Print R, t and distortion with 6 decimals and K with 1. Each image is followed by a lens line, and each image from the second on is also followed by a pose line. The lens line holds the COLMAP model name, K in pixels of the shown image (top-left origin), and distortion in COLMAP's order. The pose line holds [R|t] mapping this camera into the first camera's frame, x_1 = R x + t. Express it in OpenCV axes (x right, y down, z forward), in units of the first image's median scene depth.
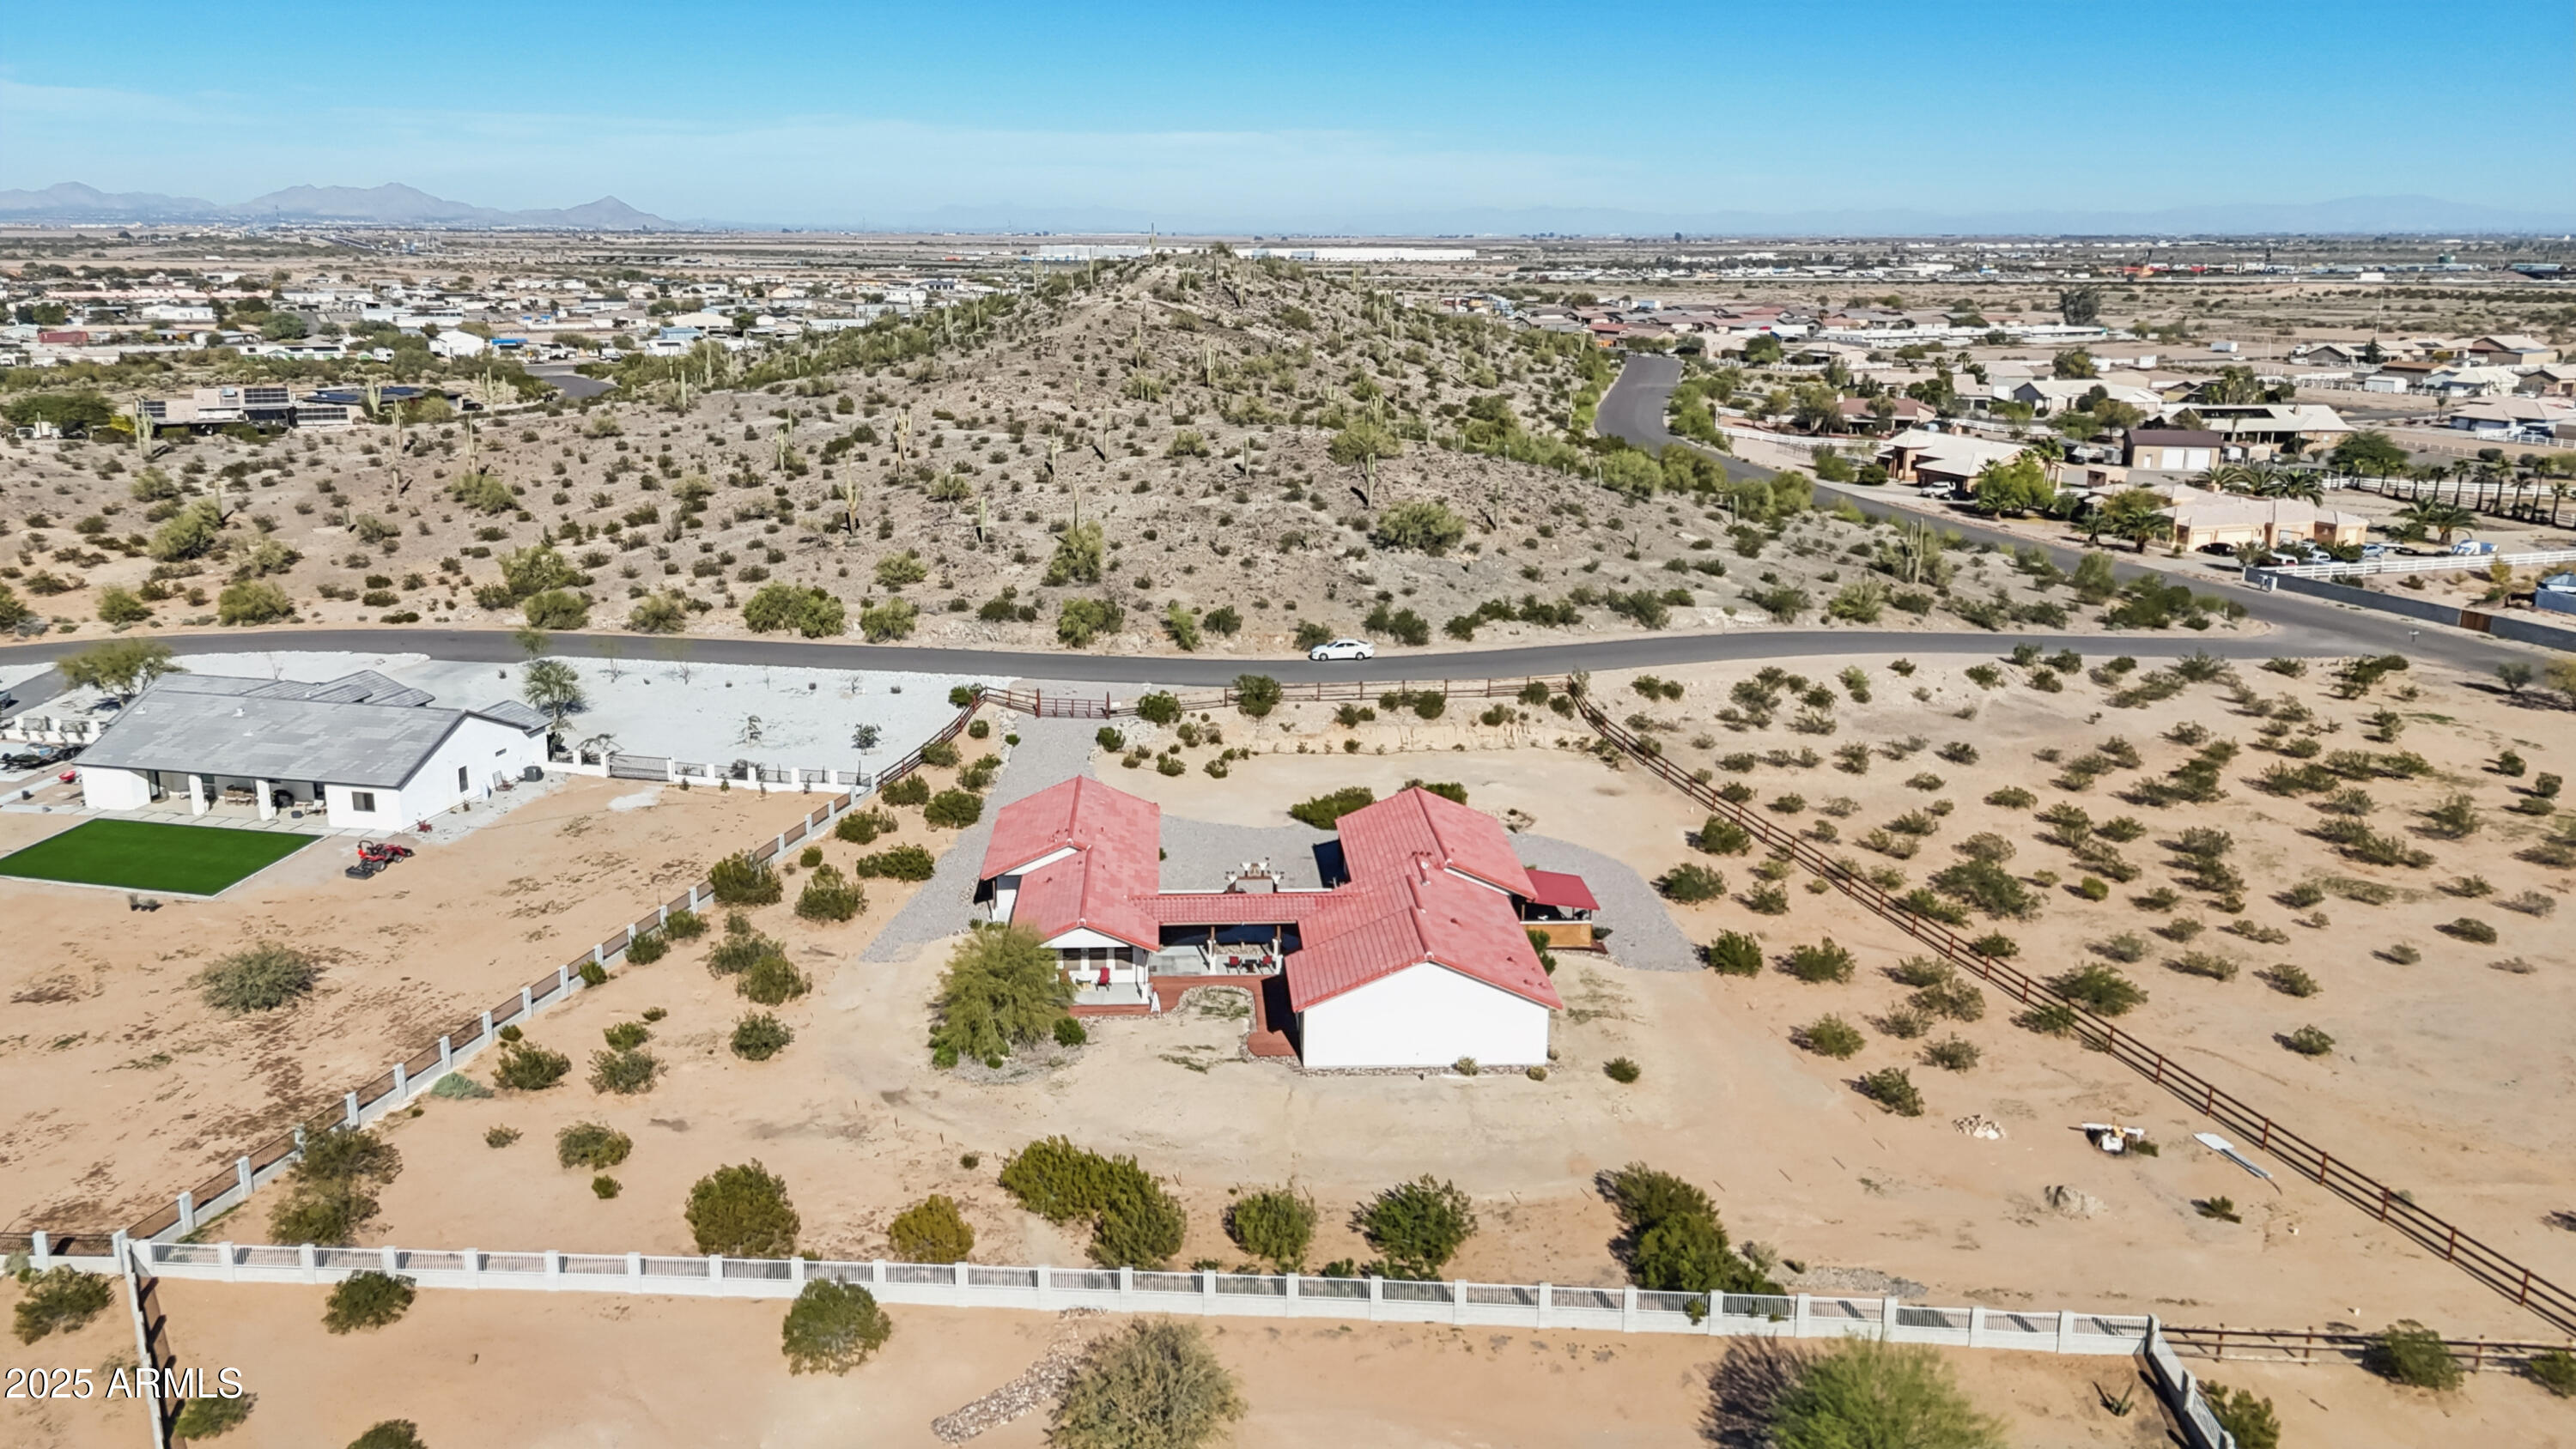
lens RADIAL K [[1901.0, 0, 1281.3], [0, 1901.0, 676.8], [0, 0, 1]] dist [0.095123, -0.111514]
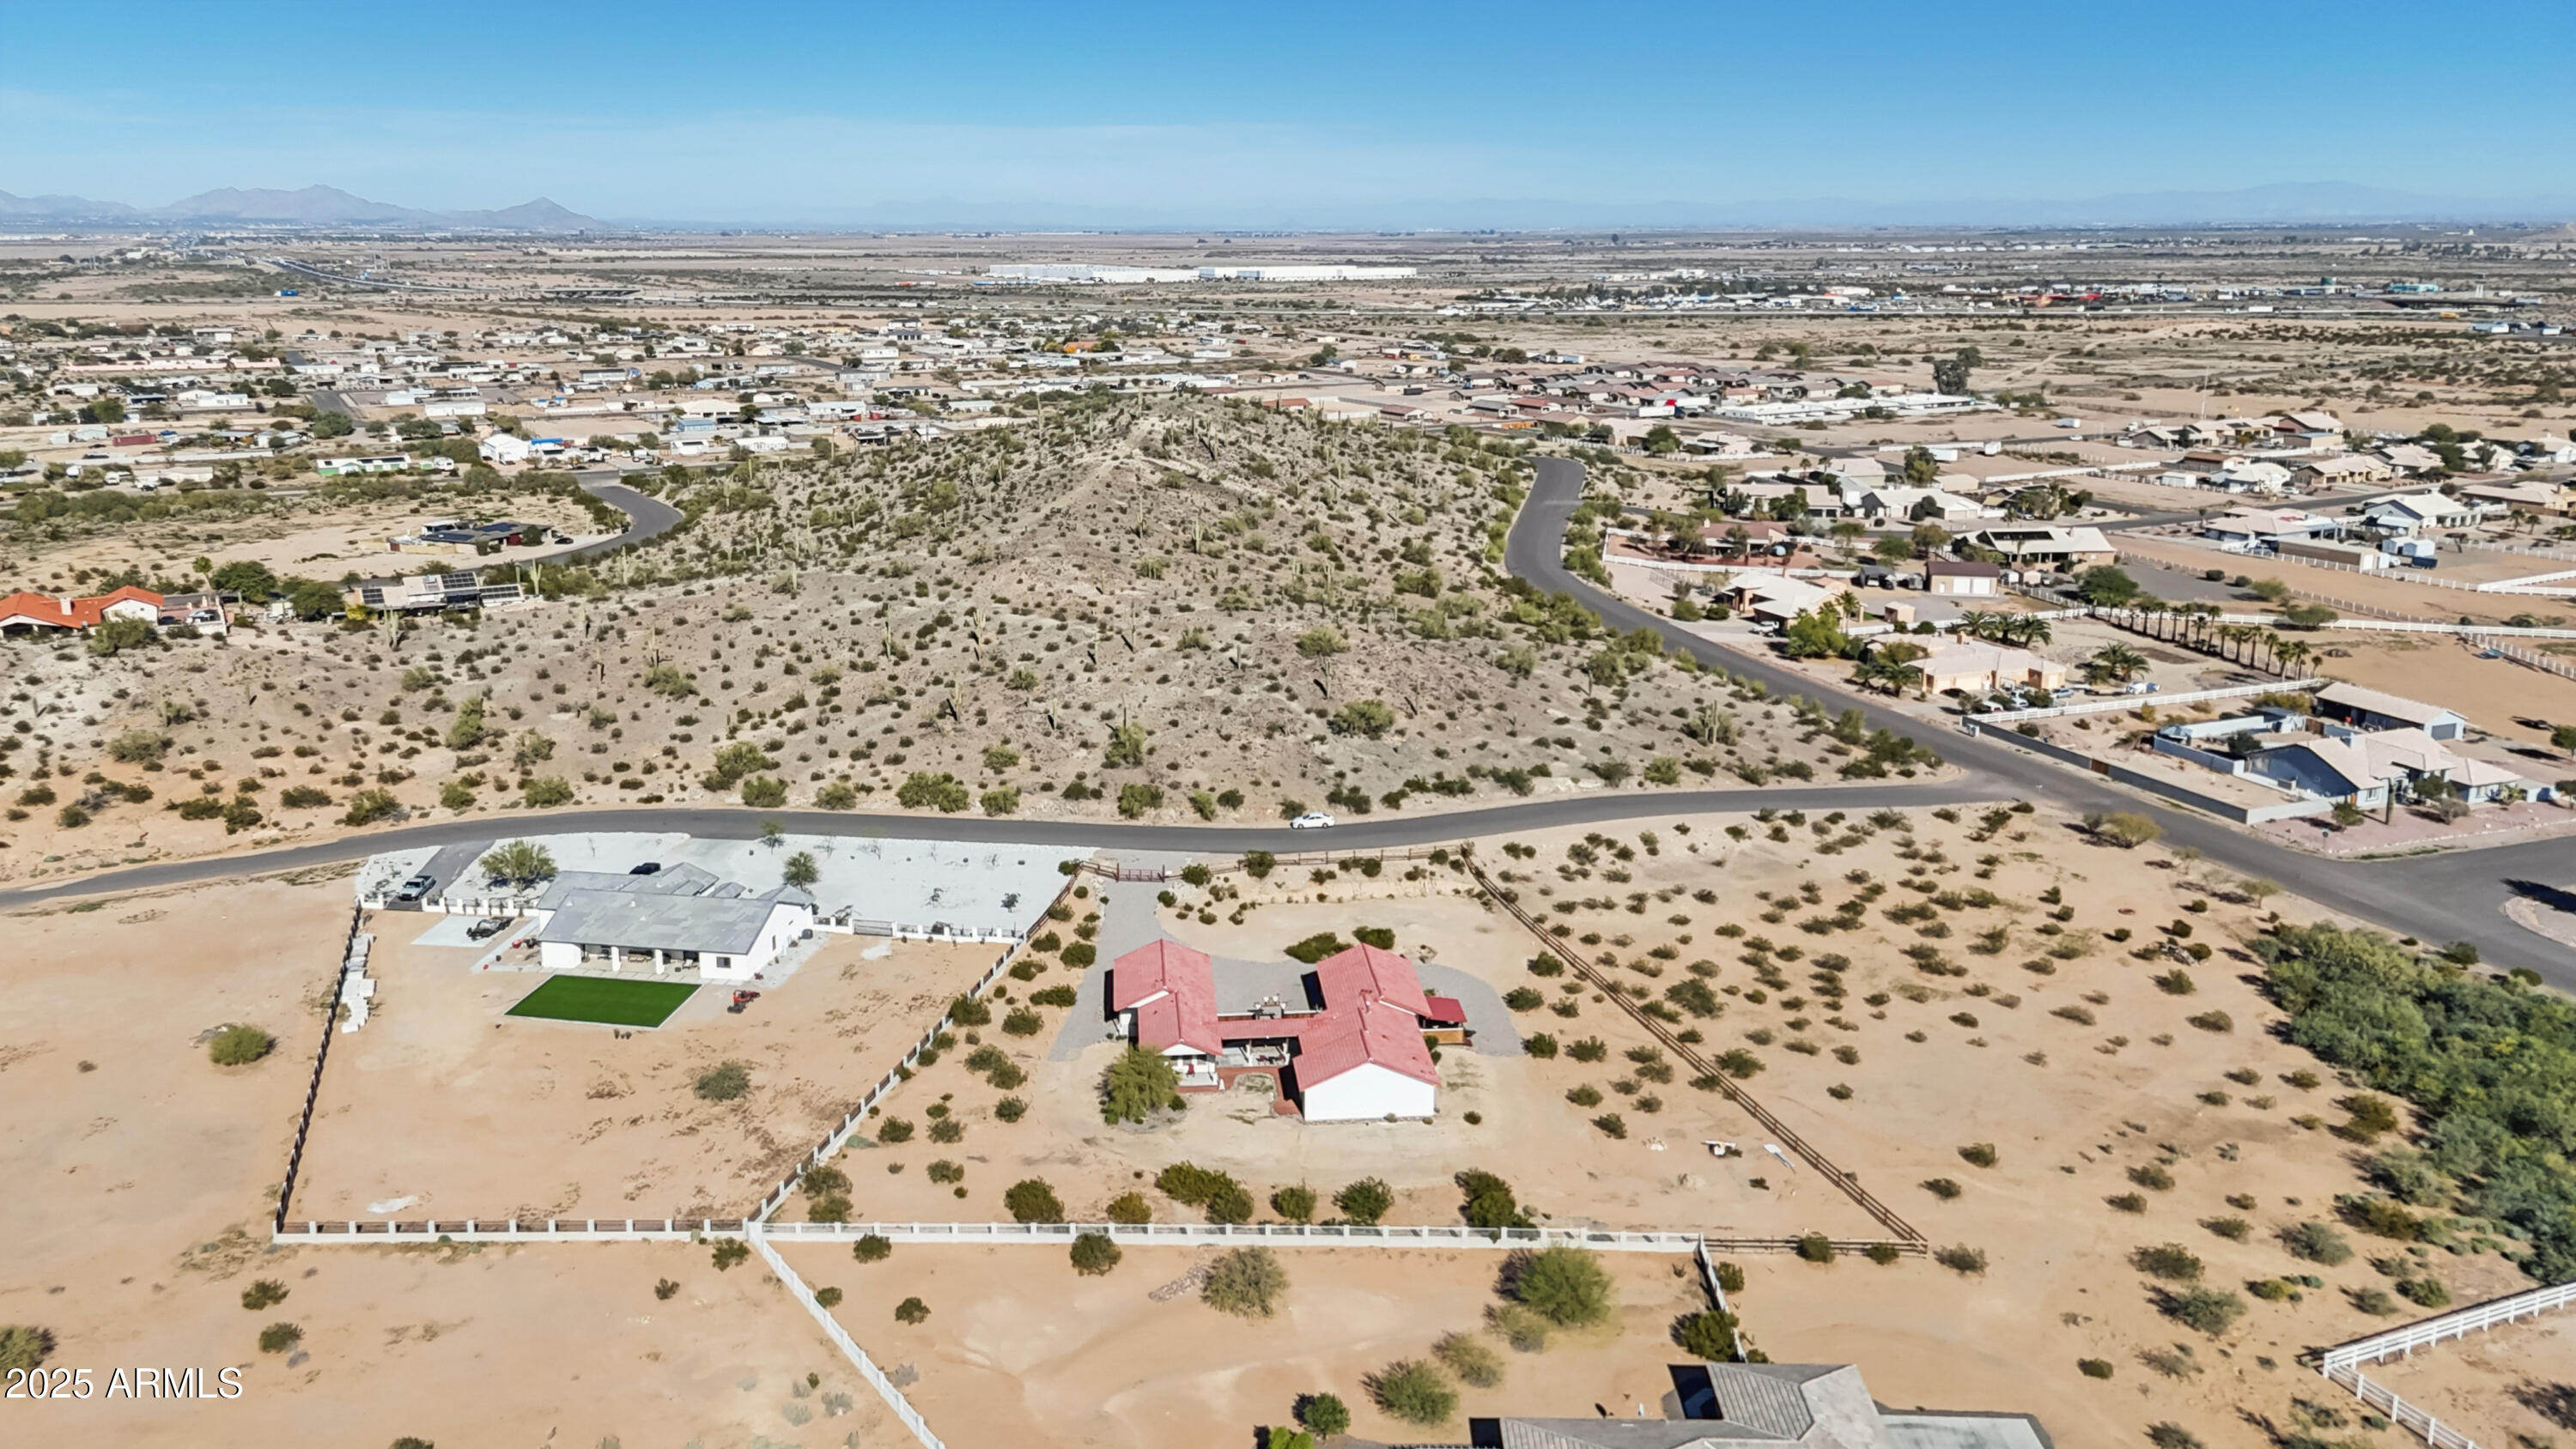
lens RADIAL K [[1912.9, 0, 1300.1], [0, 1912.9, 624.0], [0, 0, 1]] dist [0.152960, -0.335996]
pose [[0.999219, -0.013560, 0.037117, -0.030534], [0.014467, 0.999601, -0.024262, -0.127716], [-0.036773, 0.024780, 0.999016, -0.489462]]
